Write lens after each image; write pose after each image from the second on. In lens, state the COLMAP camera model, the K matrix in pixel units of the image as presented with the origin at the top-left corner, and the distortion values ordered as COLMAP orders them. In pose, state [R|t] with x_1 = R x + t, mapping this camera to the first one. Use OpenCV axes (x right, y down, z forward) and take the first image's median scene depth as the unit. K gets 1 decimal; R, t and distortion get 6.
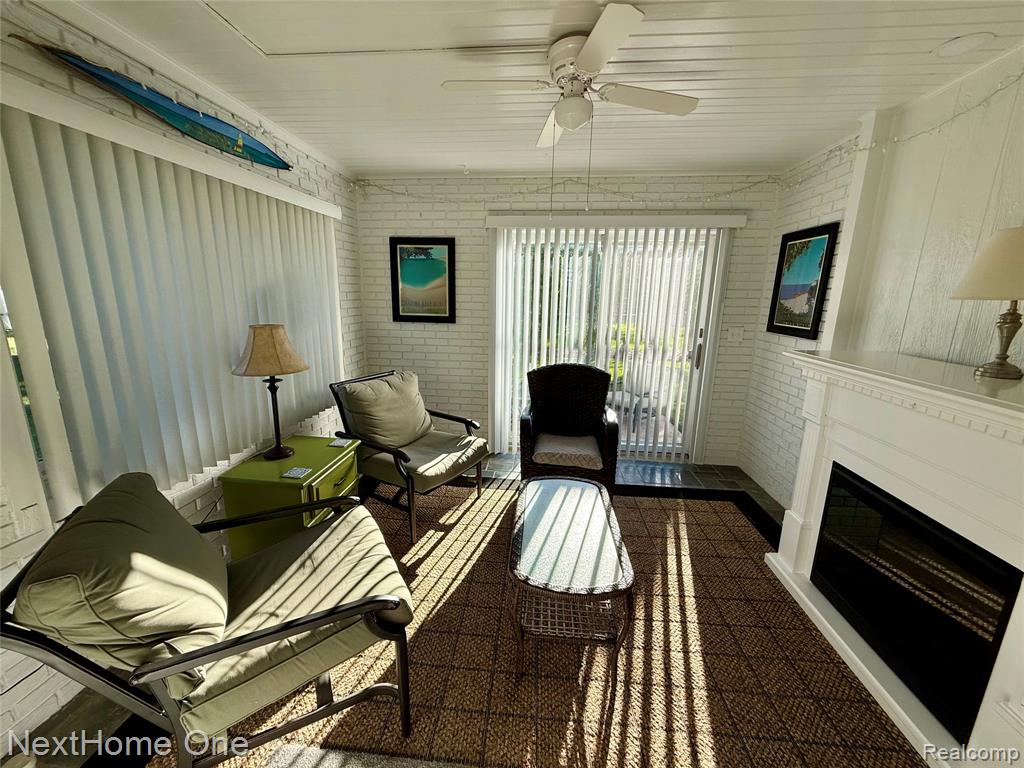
lens RADIAL K [[407.6, 0, 511.6], [0, 407.6, 383.3], [0, 0, 1]] dist [-0.002514, 0.000341]
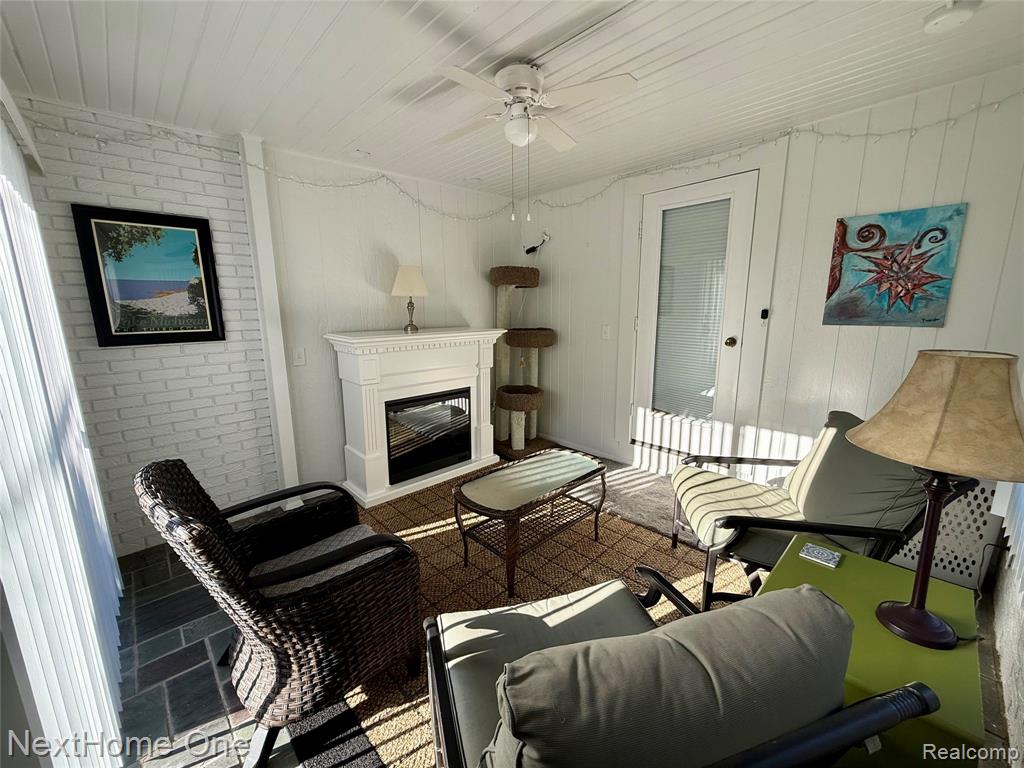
lens RADIAL K [[407.6, 0, 512.4], [0, 407.6, 382.0], [0, 0, 1]] dist [-0.002514, 0.000341]
pose [[-0.755350, -0.133211, 0.641640, -0.388570], [0.142218, 0.922464, 0.358935, -0.255462], [-0.639704, 0.362374, -0.677838, 1.211296]]
